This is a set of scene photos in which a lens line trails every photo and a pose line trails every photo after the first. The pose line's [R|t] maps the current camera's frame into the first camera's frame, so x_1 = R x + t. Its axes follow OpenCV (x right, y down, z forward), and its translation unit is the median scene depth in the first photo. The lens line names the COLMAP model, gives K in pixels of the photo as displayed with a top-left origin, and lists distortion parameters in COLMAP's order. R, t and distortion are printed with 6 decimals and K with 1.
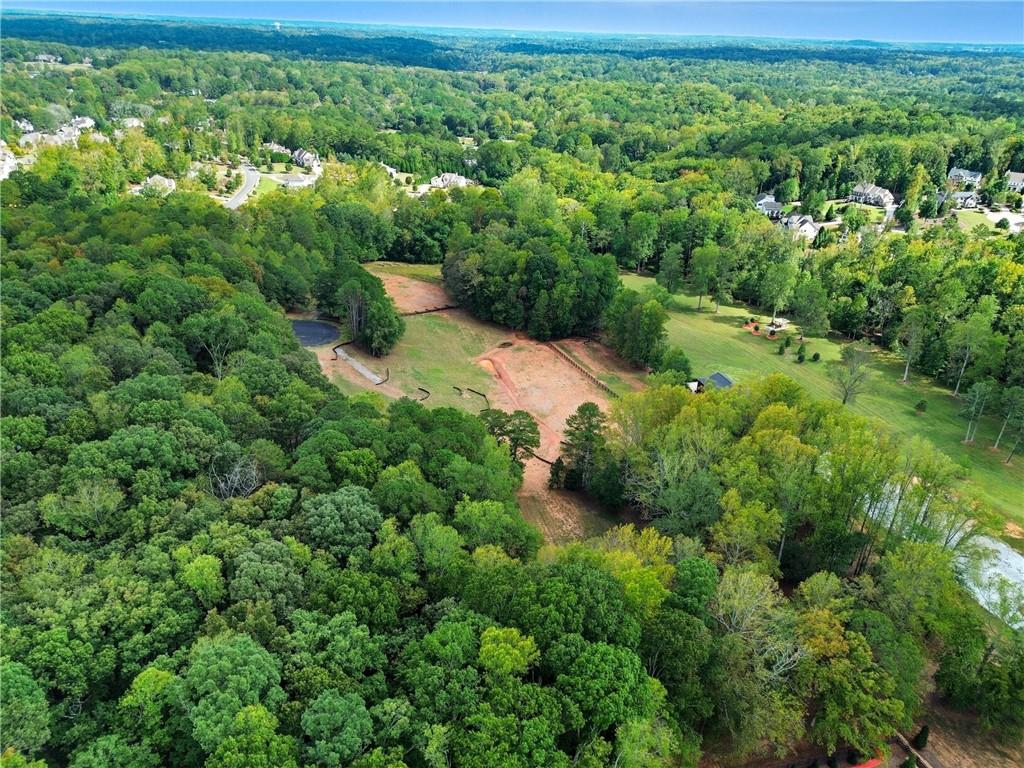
lens RADIAL K [[729.7, 0, 515.9], [0, 729.7, 382.6], [0, 0, 1]] dist [0.062892, -0.052412]
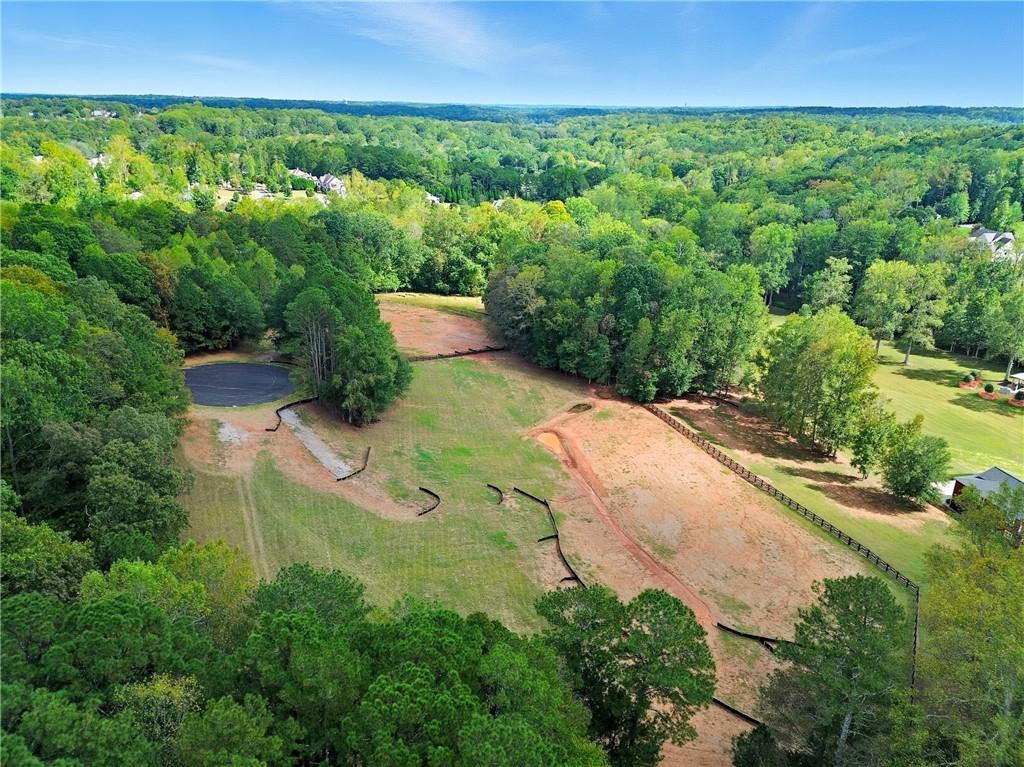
lens RADIAL K [[729.7, 0, 513.9], [0, 729.7, 381.7], [0, 0, 1]] dist [0.062892, -0.052412]
pose [[0.996800, 0.011445, -0.079114, -0.016340], [-0.018631, 0.995704, -0.090703, -0.013294], [0.077736, 0.091886, 0.992731, 0.298511]]
